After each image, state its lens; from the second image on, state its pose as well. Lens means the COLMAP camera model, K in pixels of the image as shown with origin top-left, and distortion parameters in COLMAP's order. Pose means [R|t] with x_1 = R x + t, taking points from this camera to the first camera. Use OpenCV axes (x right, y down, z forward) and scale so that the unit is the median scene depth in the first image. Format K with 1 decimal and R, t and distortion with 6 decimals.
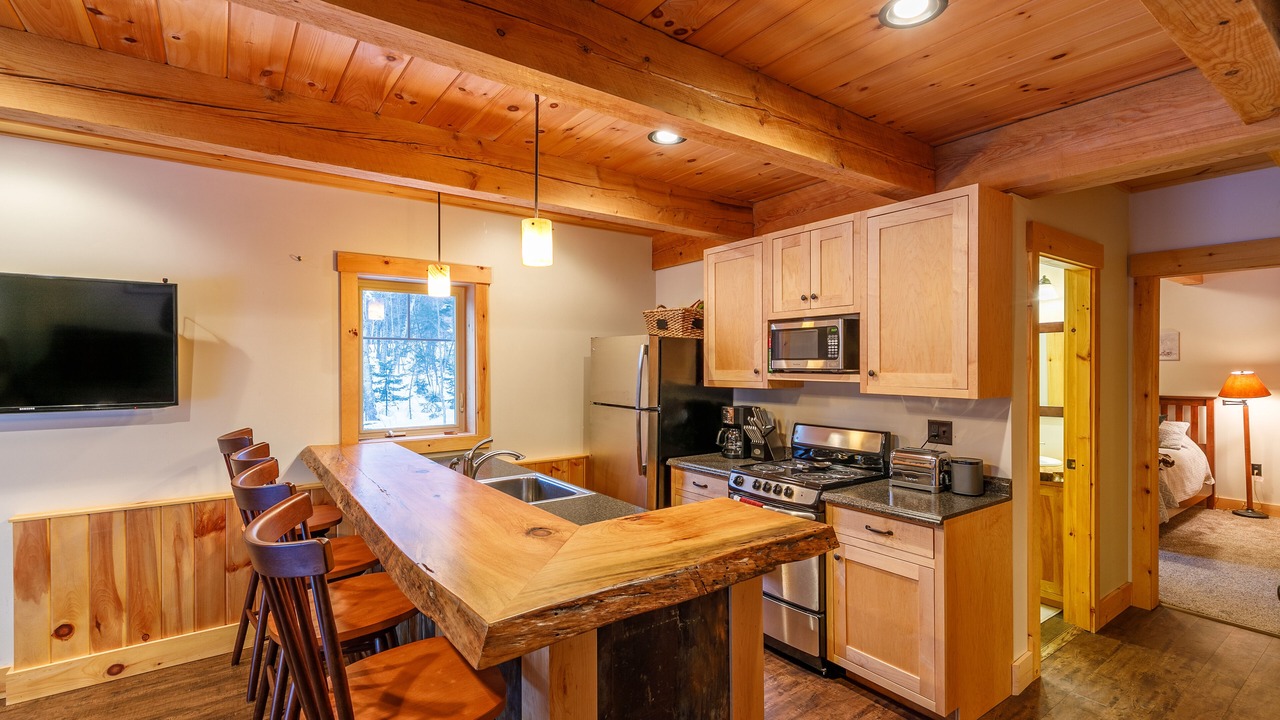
lens RADIAL K [[574.6, 0, 643.0], [0, 574.6, 367.0], [0, 0, 1]] dist [0.010766, -0.000922]
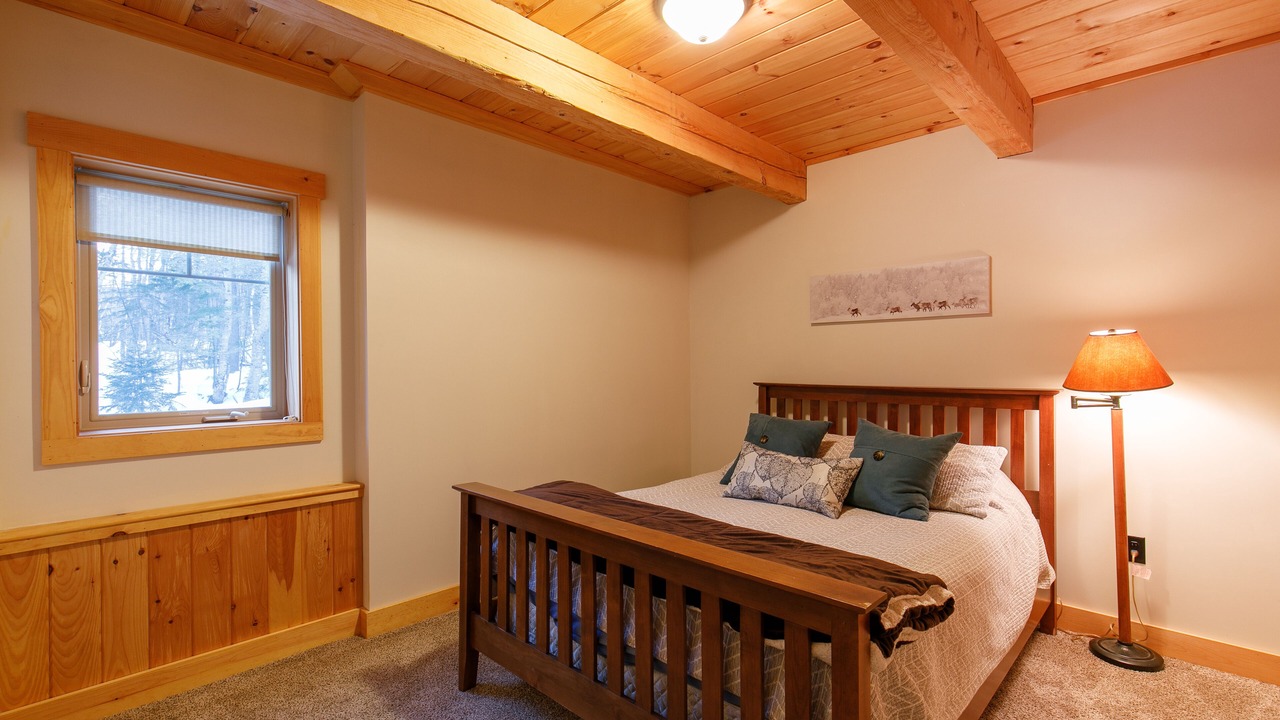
lens RADIAL K [[574.6, 0, 635.5], [0, 574.6, 366.4], [0, 0, 1]] dist [0.010766, -0.000922]
pose [[0.986141, -0.002489, 0.165893, 0.578700], [0.002069, 0.999994, 0.002704, 0.030711], [-0.165898, -0.002323, 0.986140, 0.600906]]
